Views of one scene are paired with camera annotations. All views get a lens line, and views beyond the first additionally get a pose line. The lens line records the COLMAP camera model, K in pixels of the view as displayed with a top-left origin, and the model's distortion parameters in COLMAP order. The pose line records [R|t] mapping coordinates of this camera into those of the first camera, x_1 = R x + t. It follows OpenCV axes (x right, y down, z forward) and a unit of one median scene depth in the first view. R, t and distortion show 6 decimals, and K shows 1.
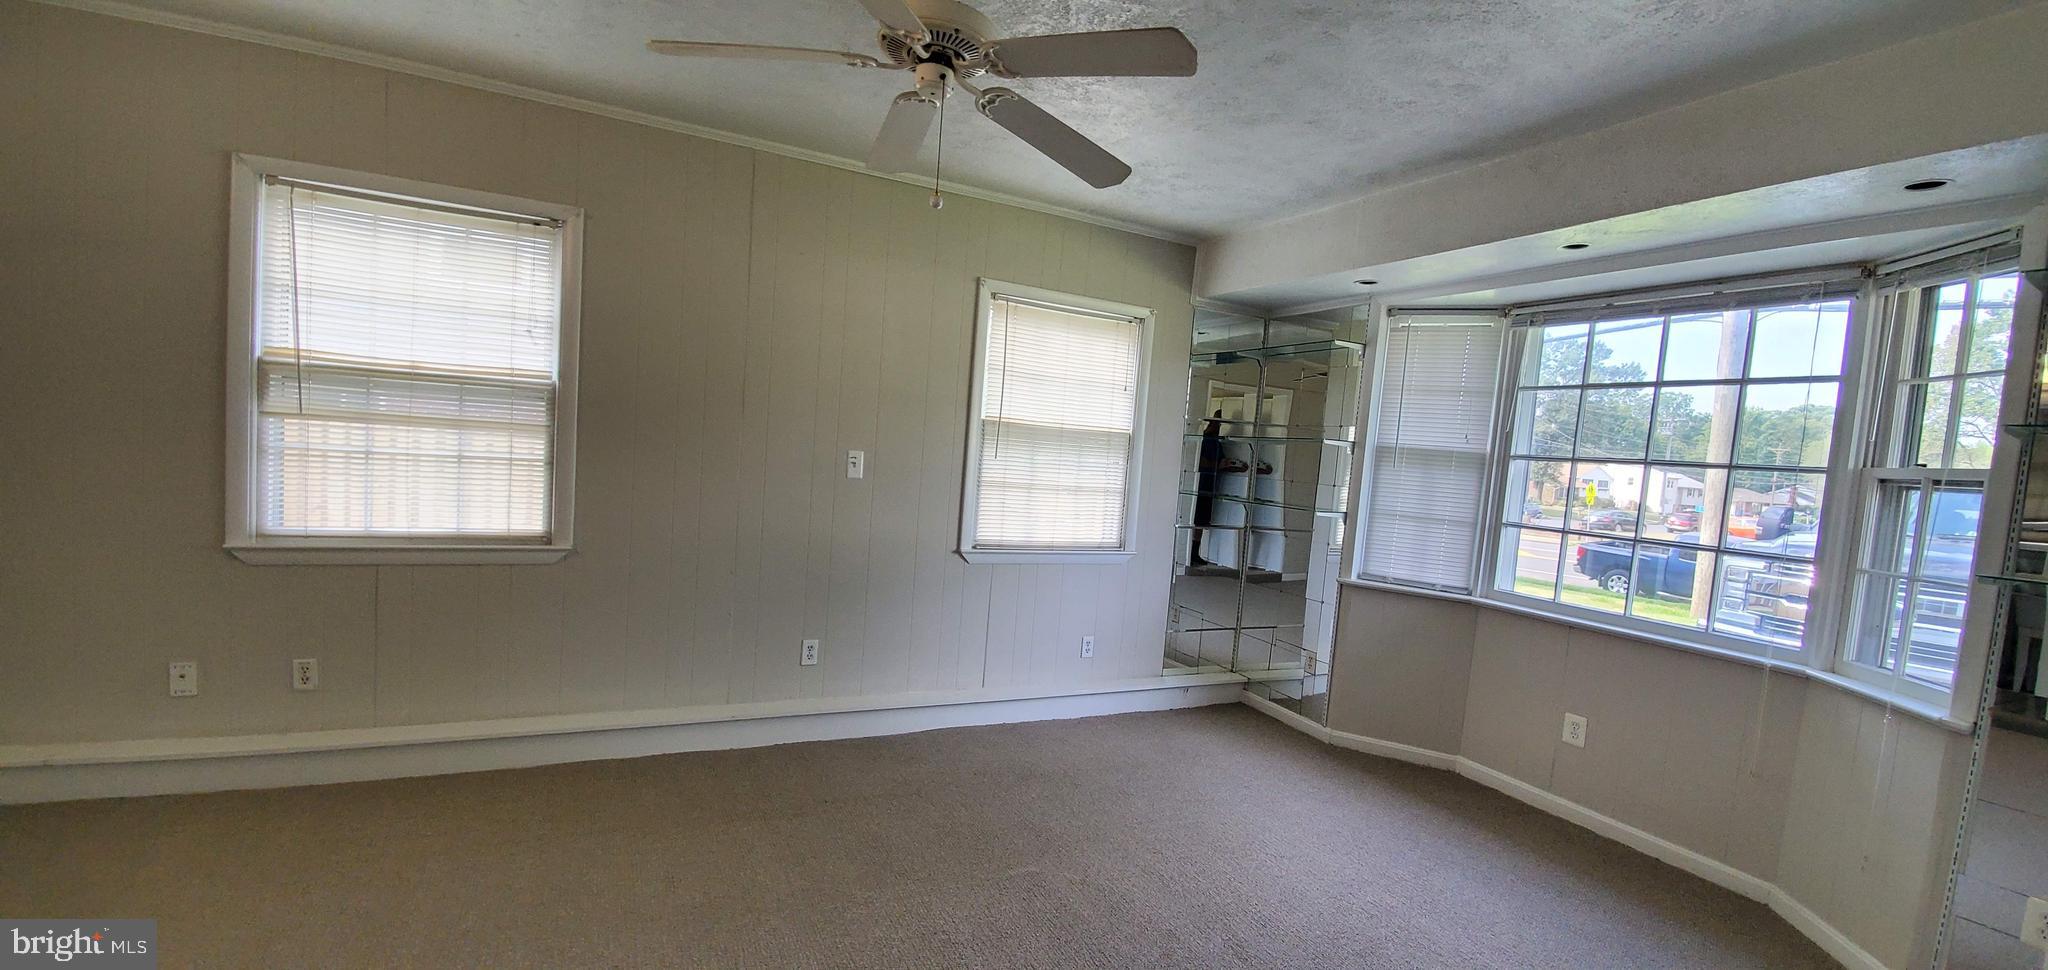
lens RADIAL K [[814.3, 0, 1027.3], [0, 814.3, 502.5], [0, 0, 1]] dist [0.007739, -0.014388]
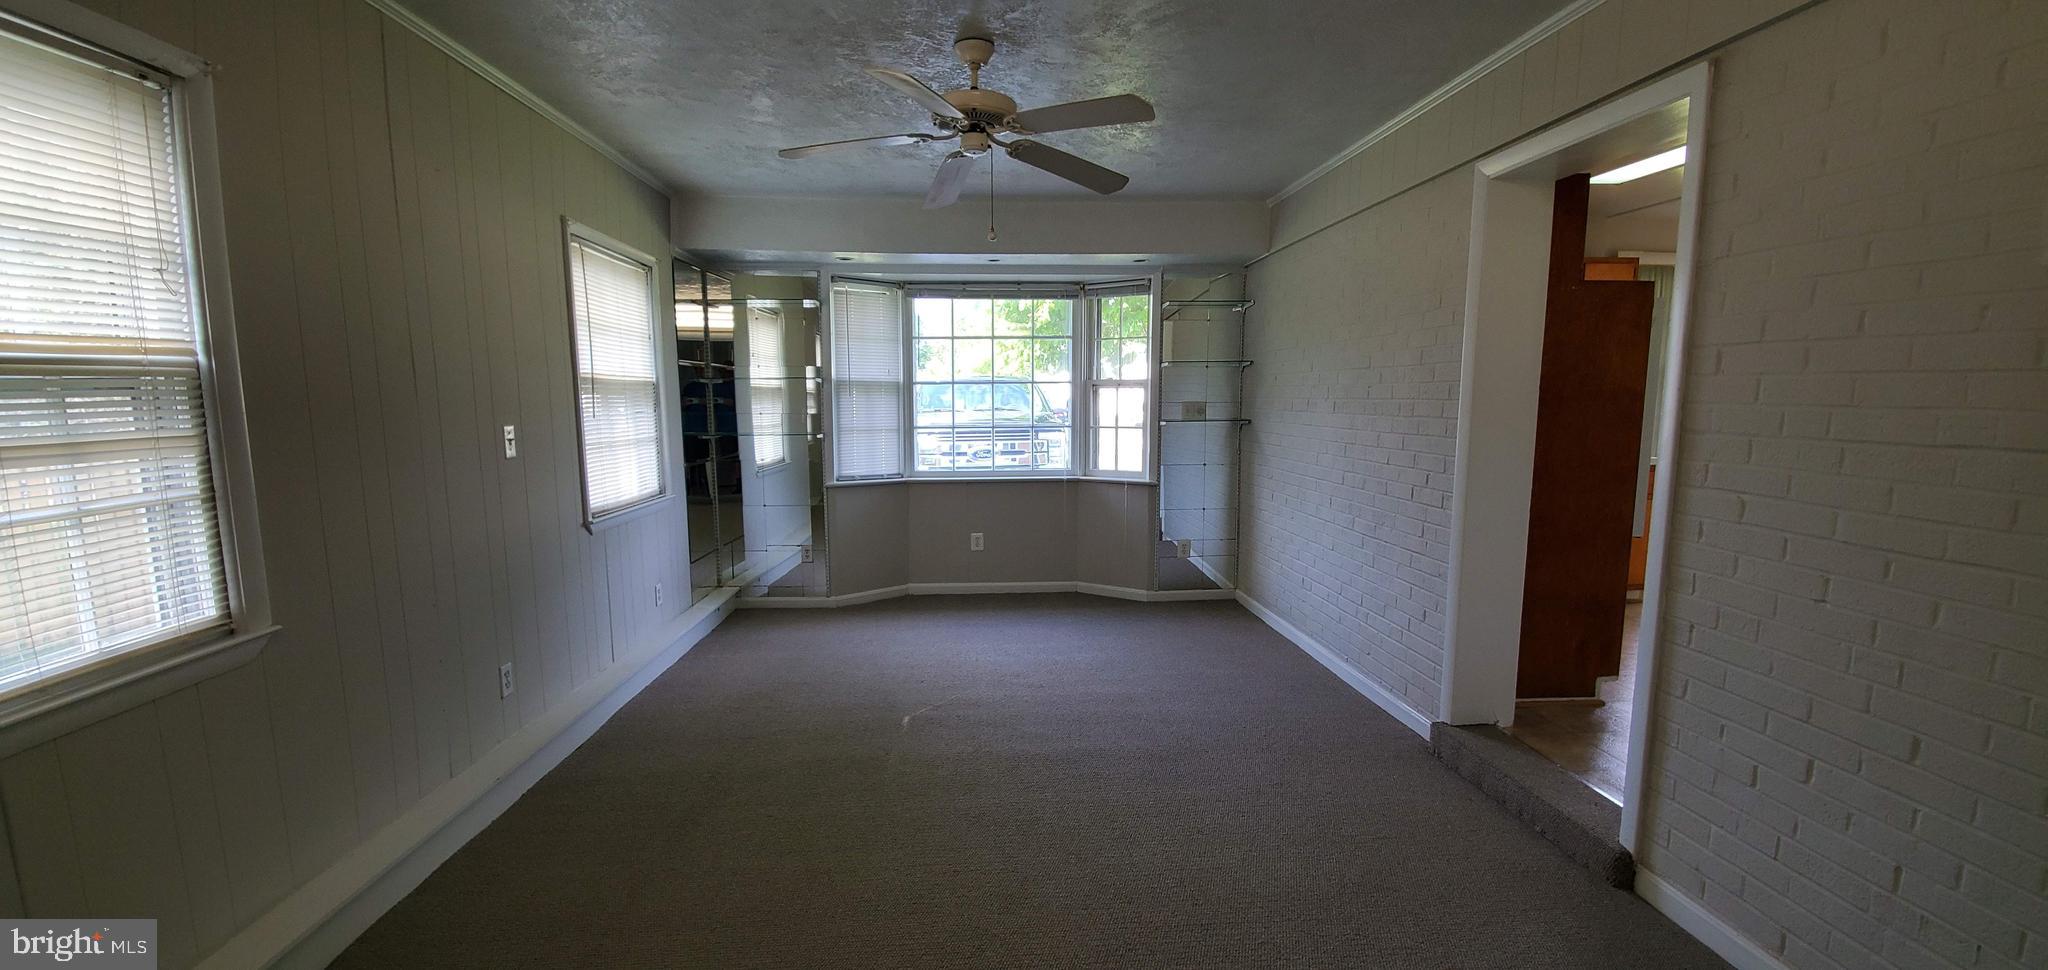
lens RADIAL K [[814.3, 0, 1027.3], [0, 814.3, 502.5], [0, 0, 1]] dist [0.007739, -0.014388]
pose [[0.387919, -0.193550, 0.901142, -0.763210], [0.095714, 0.980876, 0.169472, -0.076442], [-0.916710, 0.020510, 0.399026, 0.201116]]
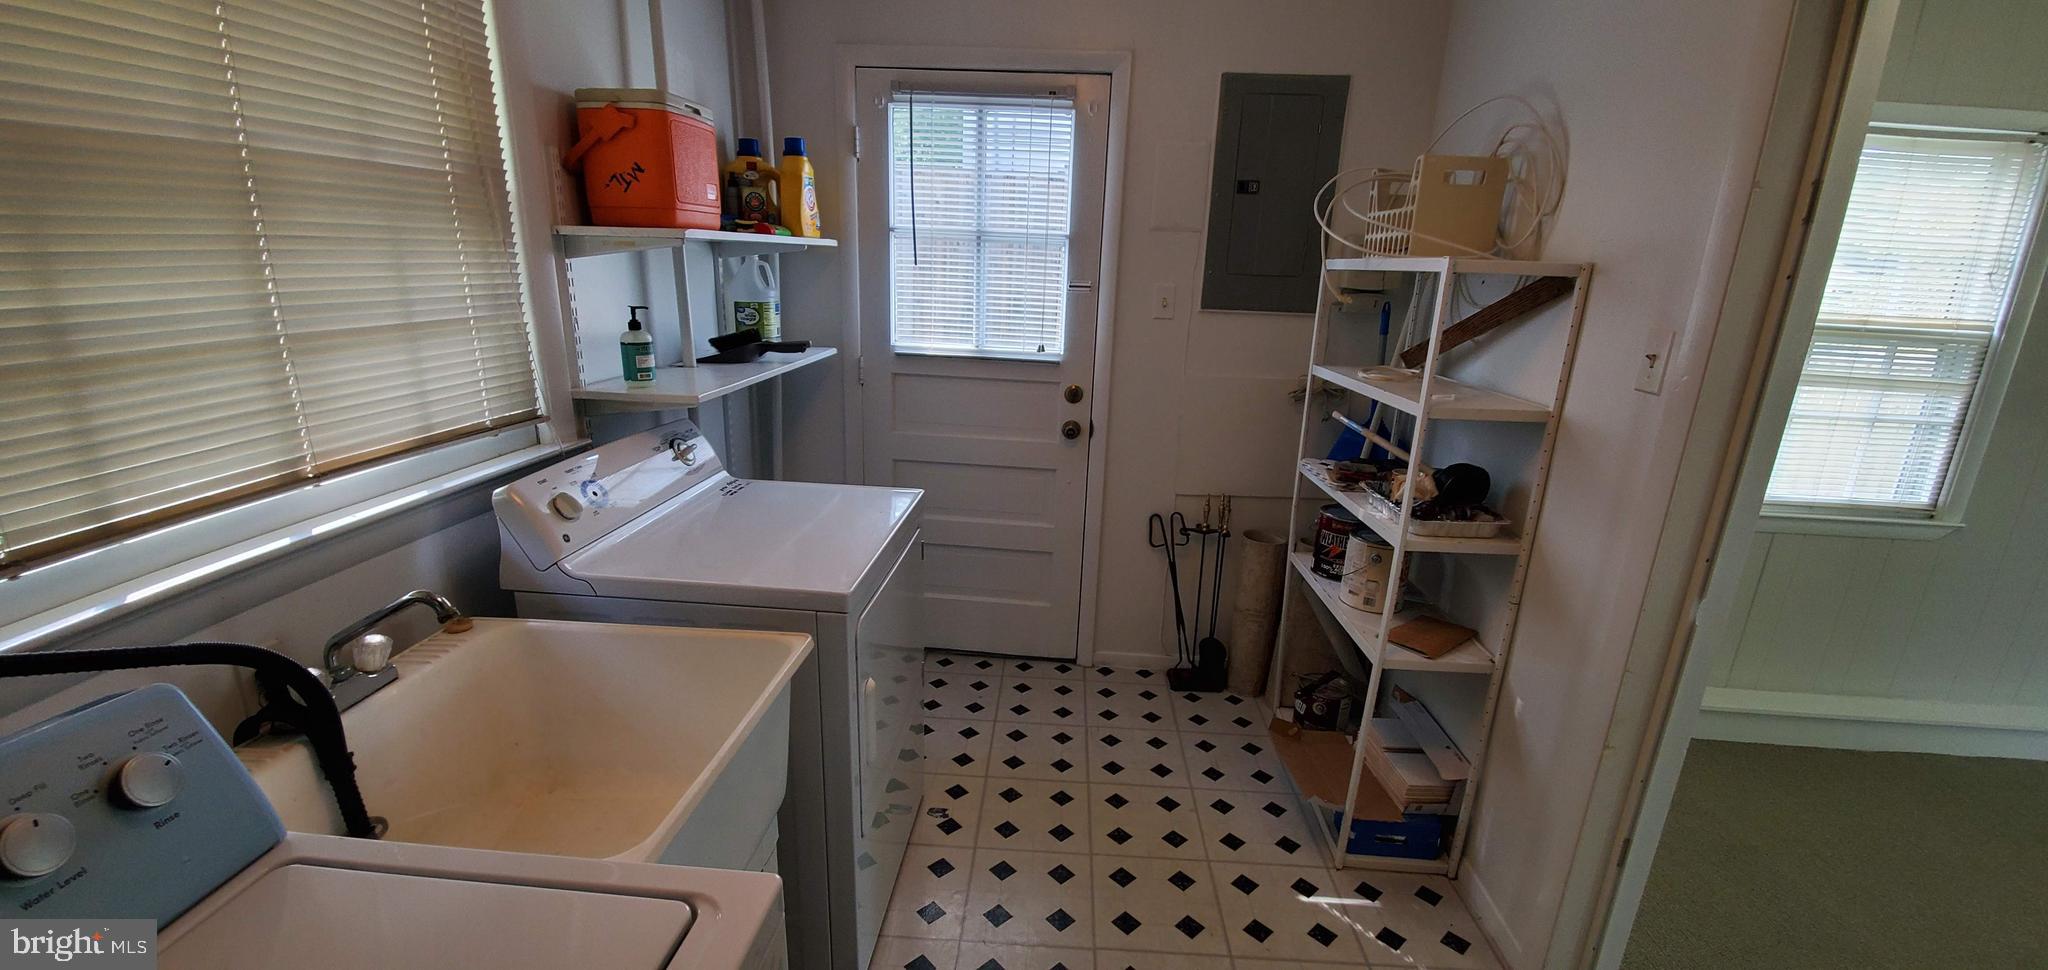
lens RADIAL K [[814.3, 0, 1027.3], [0, 814.3, 502.5], [0, 0, 1]] dist [0.007739, -0.014388]
pose [[0.863646, 0.101217, -0.493833, -0.875398], [-0.007442, 0.982088, 0.188276, -0.106783], [0.504044, -0.158928, 0.848929, -0.199129]]
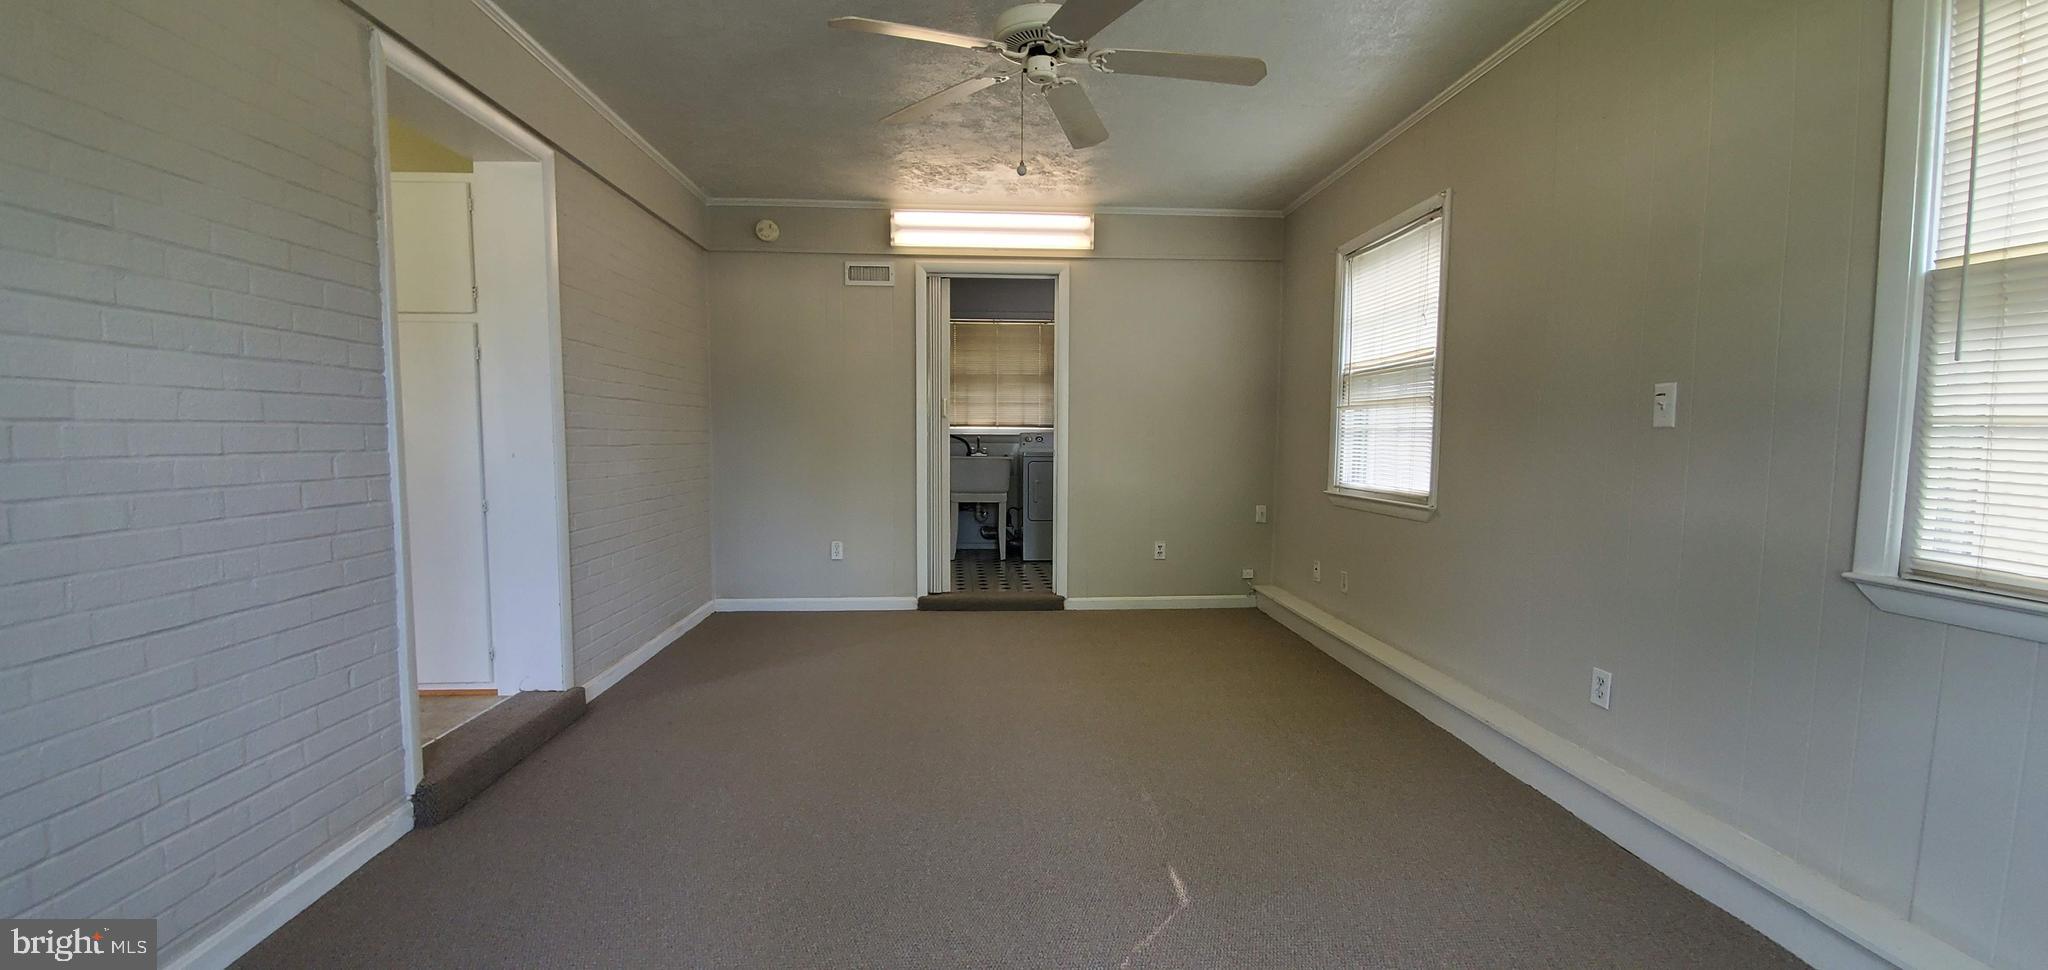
lens RADIAL K [[814.3, 0, 1027.3], [0, 814.3, 502.5], [0, 0, 1]] dist [0.007739, -0.014388]
pose [[-0.390178, -0.000401, -0.920740, 0.550440], [-0.097893, 0.994350, 0.041051, 0.048650], [0.915521, 0.106151, -0.388012, 0.811805]]
